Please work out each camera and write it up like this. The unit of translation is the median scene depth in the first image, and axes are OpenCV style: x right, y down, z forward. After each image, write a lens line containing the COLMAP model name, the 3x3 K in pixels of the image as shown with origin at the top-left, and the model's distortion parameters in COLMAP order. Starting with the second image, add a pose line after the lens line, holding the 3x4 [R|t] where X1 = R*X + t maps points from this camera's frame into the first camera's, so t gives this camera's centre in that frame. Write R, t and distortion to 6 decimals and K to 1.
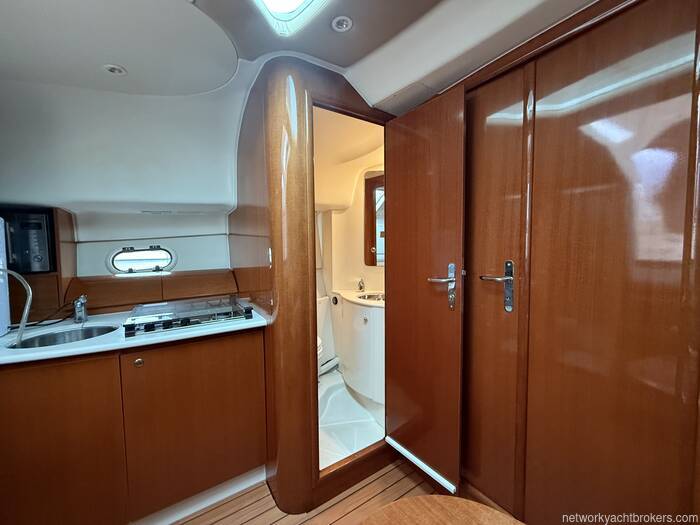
lens RADIAL K [[282.4, 0, 348.2], [0, 282.4, 261.2], [0, 0, 1]] dist [0.001167, -0.000563]
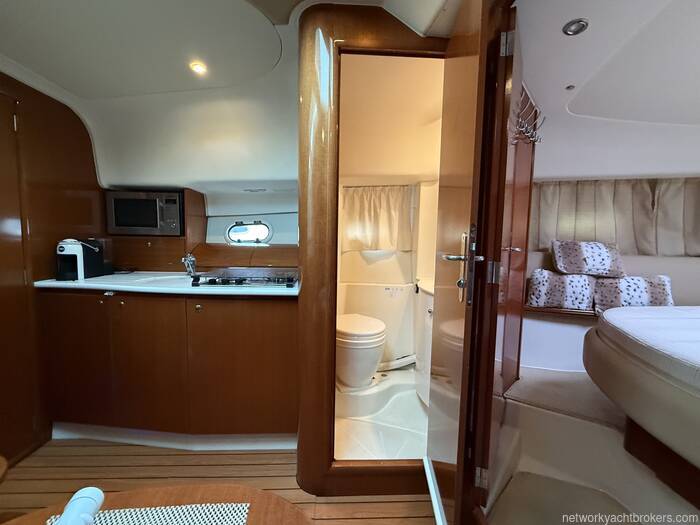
lens RADIAL K [[304.0, 0, 347.7], [0, 304.0, 261.6], [0, 0, 1]] dist [-0.000349, 0.002438]
pose [[0.855582, 0.071317, -0.512731, 0.345885], [-0.059894, 0.997451, 0.038795, 0.050303], [0.514190, -0.002482, 0.857672, 0.152654]]
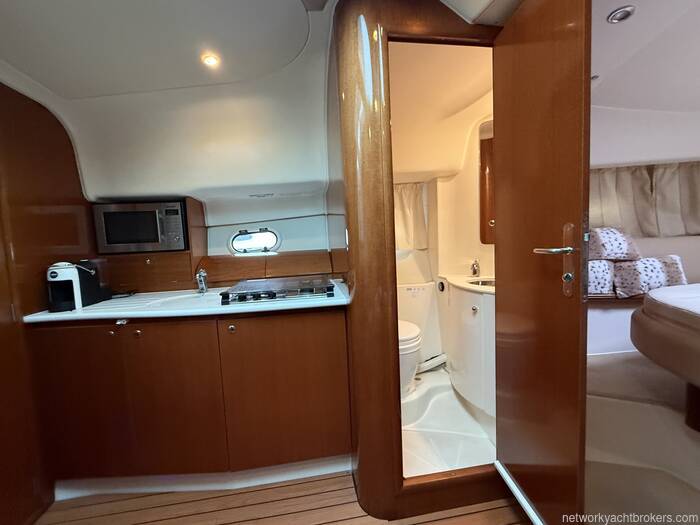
lens RADIAL K [[304.0, 0, 346.9], [0, 304.0, 261.0], [0, 0, 1]] dist [-0.000349, 0.002438]
pose [[0.907561, 0.001006, -0.419920, 0.110863], [0.011299, 0.999577, 0.026816, 0.052836], [0.419769, -0.029082, 0.907165, 0.099860]]
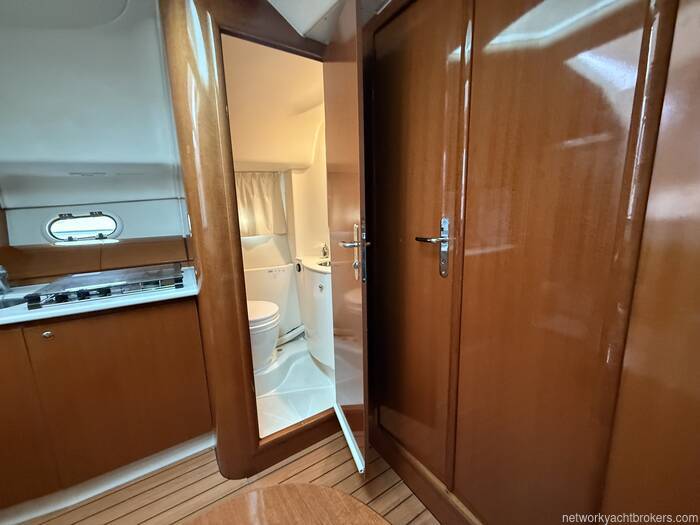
lens RADIAL K [[282.4, 0, 348.9], [0, 282.4, 262.0], [0, 0, 1]] dist [0.001167, -0.000563]
pose [[0.999708, -0.014458, -0.019367, 0.204384], [0.016639, 0.992914, 0.117665, 0.016955], [0.017529, -0.117953, 0.992864, 0.087213]]
